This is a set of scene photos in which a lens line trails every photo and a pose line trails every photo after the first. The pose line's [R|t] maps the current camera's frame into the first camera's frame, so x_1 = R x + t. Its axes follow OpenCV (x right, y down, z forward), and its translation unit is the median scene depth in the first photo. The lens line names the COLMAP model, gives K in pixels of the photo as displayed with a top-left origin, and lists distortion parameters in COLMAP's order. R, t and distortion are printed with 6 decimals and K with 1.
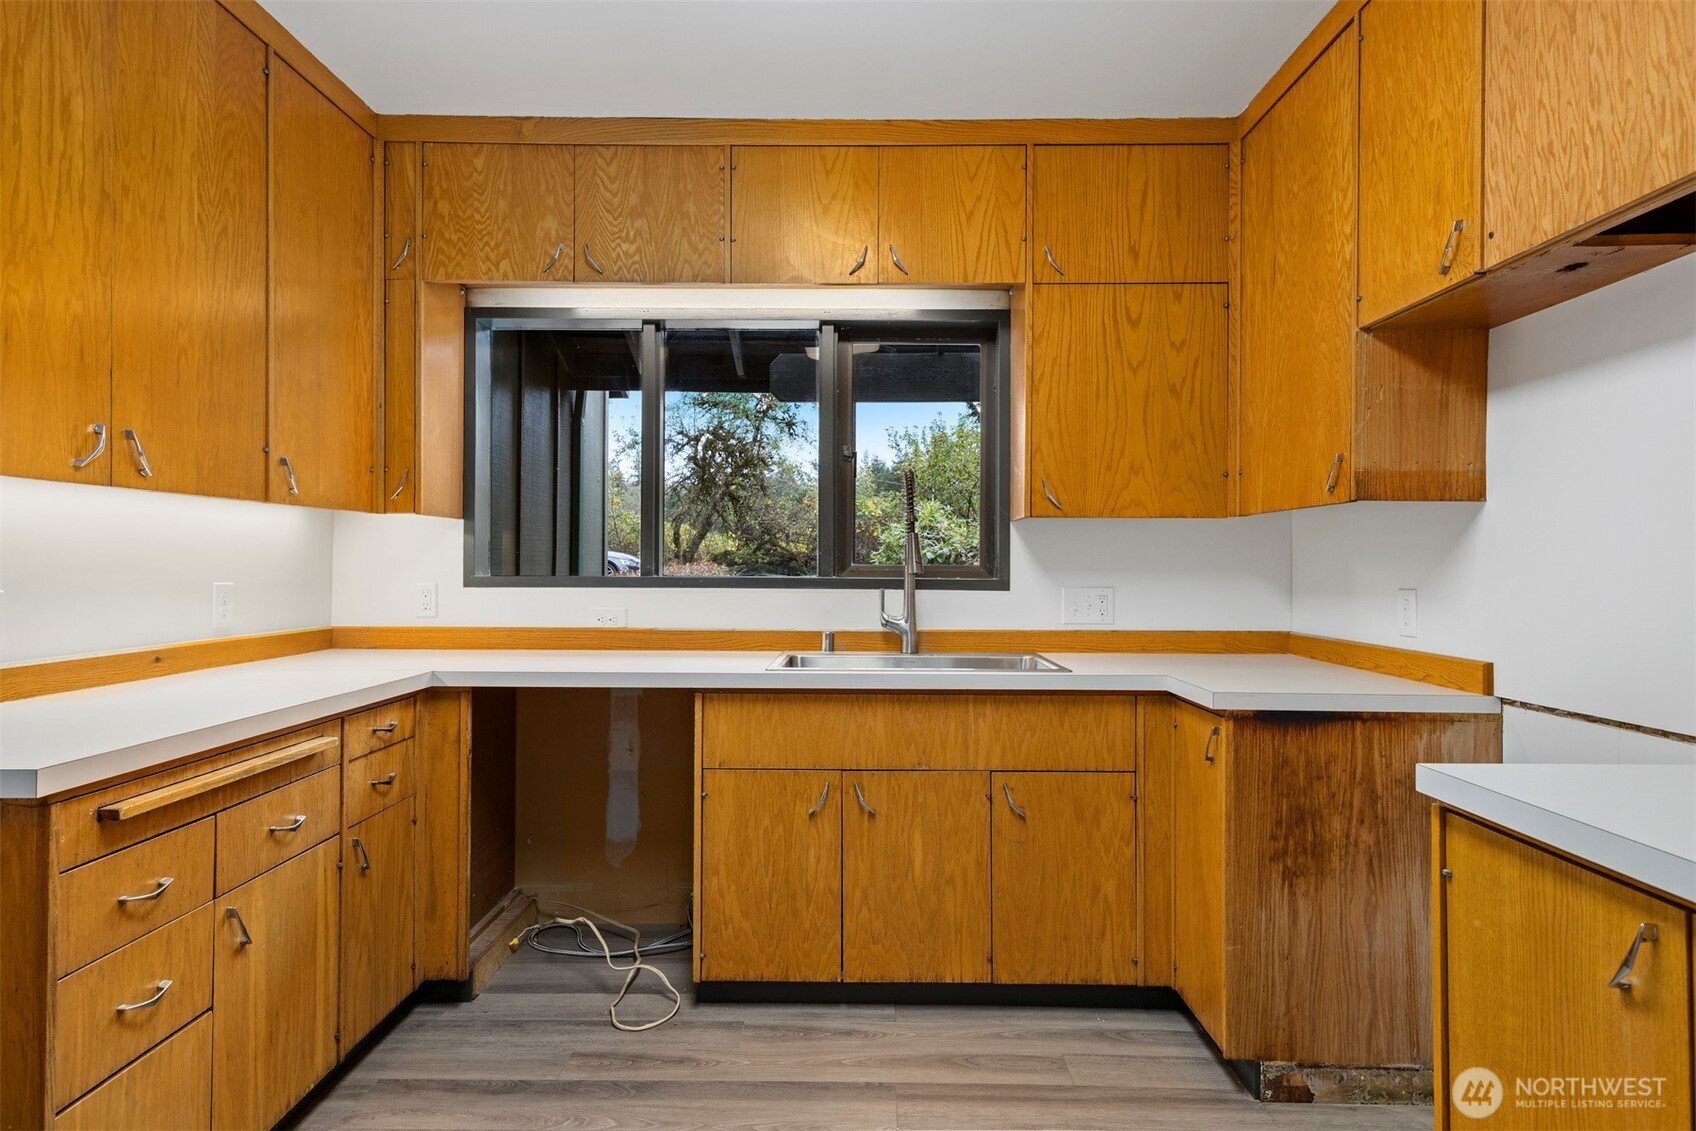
lens RADIAL K [[956.3, 0, 846.1], [0, 956.3, 559.0], [0, 0, 1]] dist [0.015878, -0.000704]
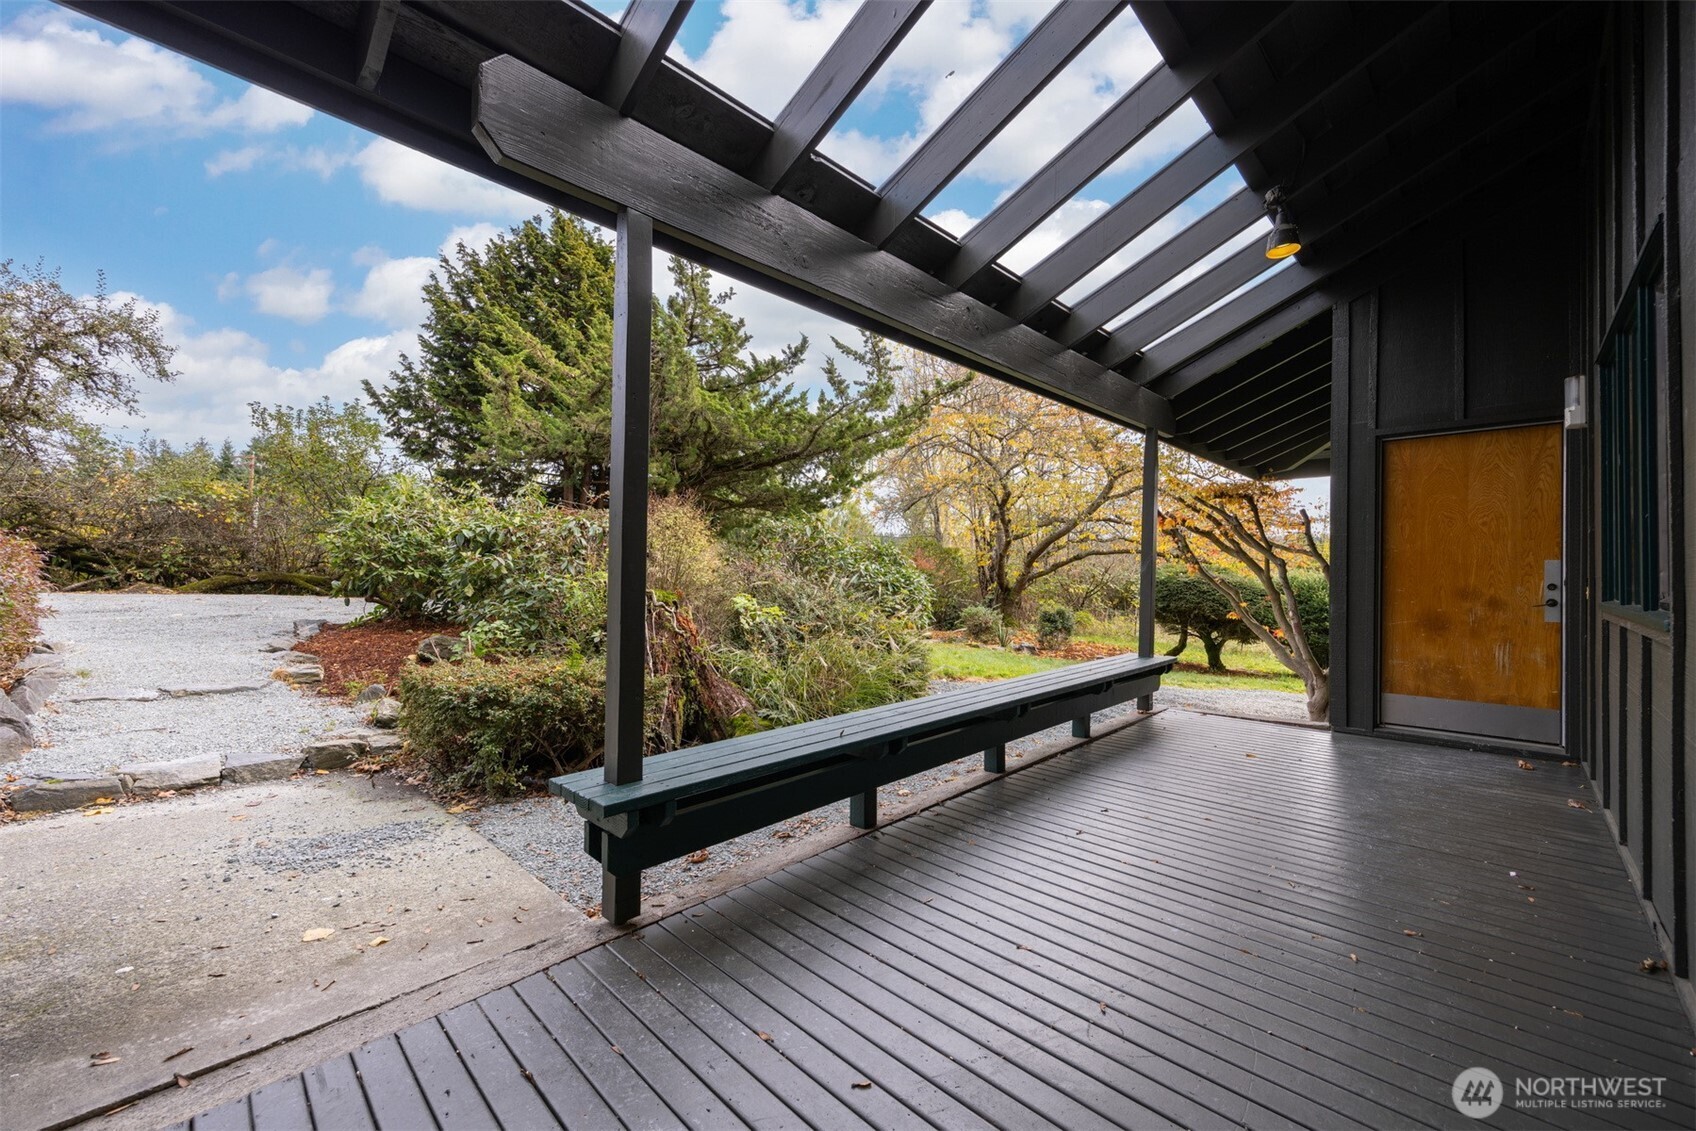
lens RADIAL K [[676.9, 0, 849.8], [0, 676.9, 568.2], [0, 0, 1]] dist [0.003986, 0.000484]
pose [[0.676200, 0.006719, 0.736688, -0.434519], [-0.014858, 0.999879, 0.004518, 0.070875], [-0.736568, -0.014000, 0.676218, 1.437447]]
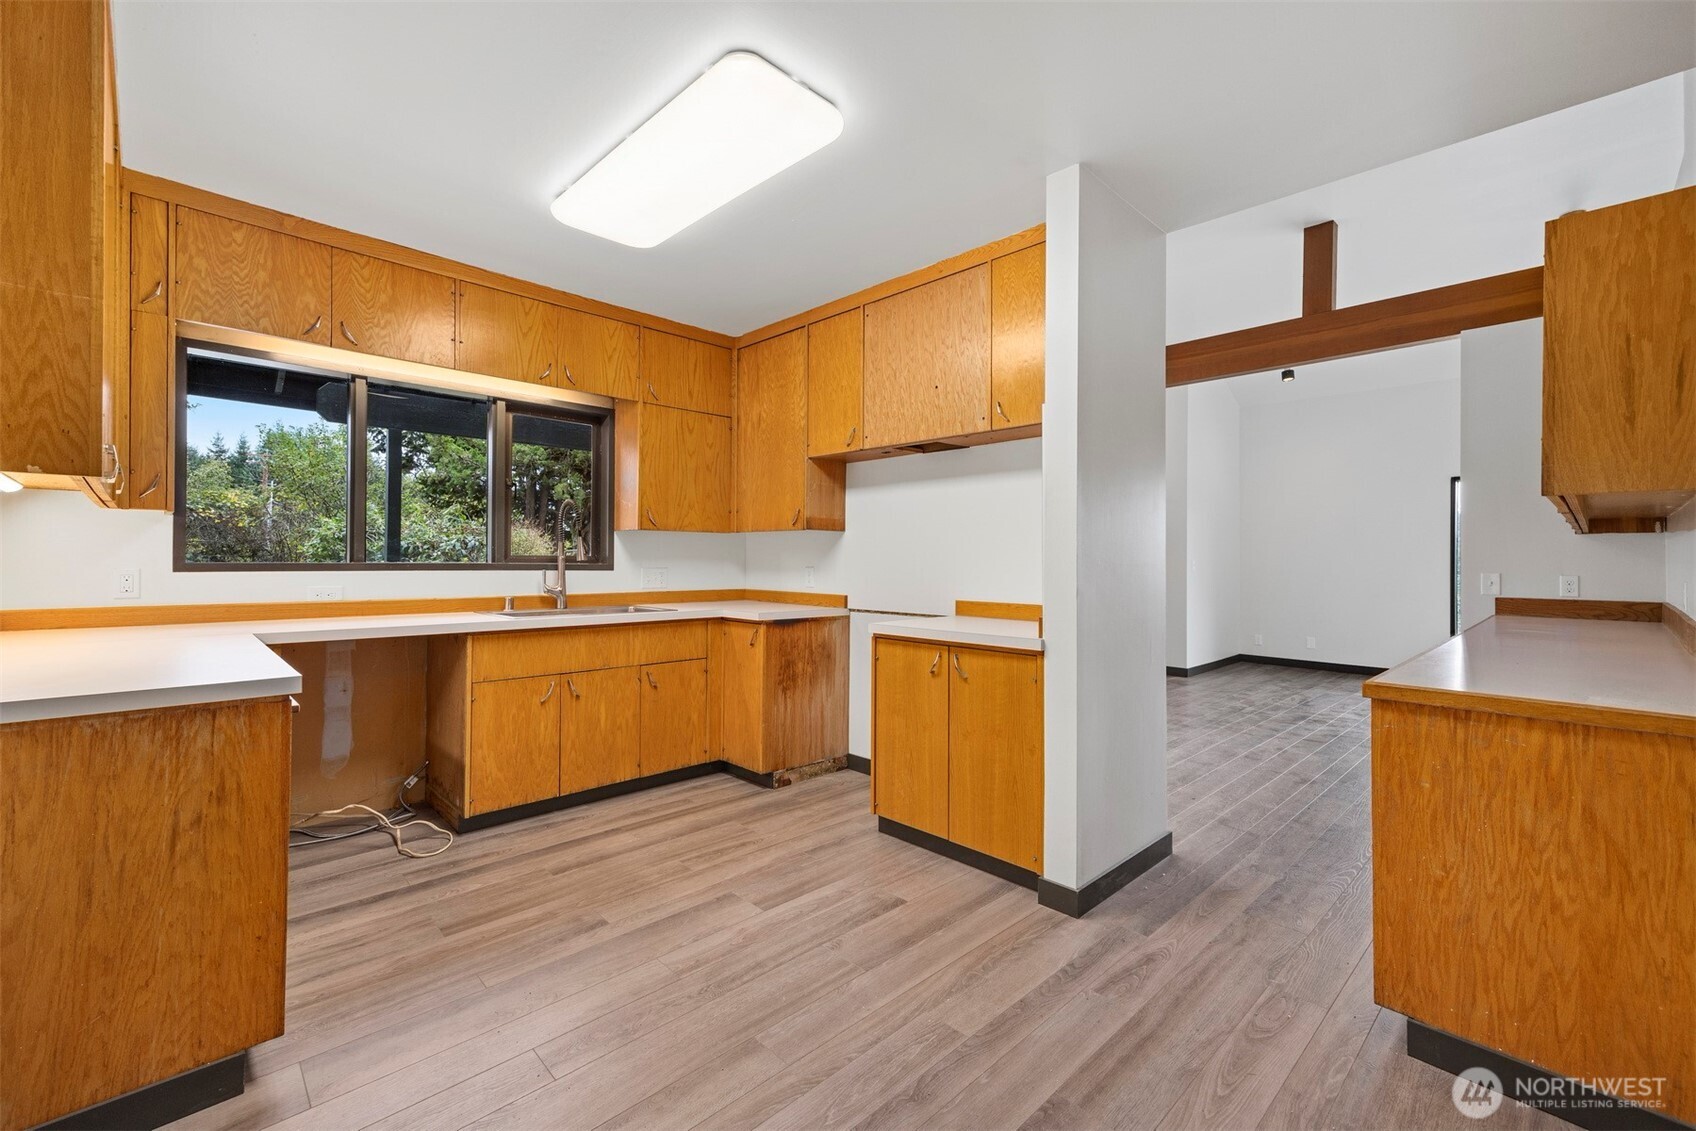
lens RADIAL K [[716.3, 0, 858.8], [0, 716.3, 555.3], [0, 0, 1]] dist [0.009299, -0.000952]
pose [[0.701883, 0.005576, 0.712271, -0.550676], [-0.009315, 0.999956, 0.001351, -0.000608], [-0.712231, -0.007583, 0.701904, -0.291185]]
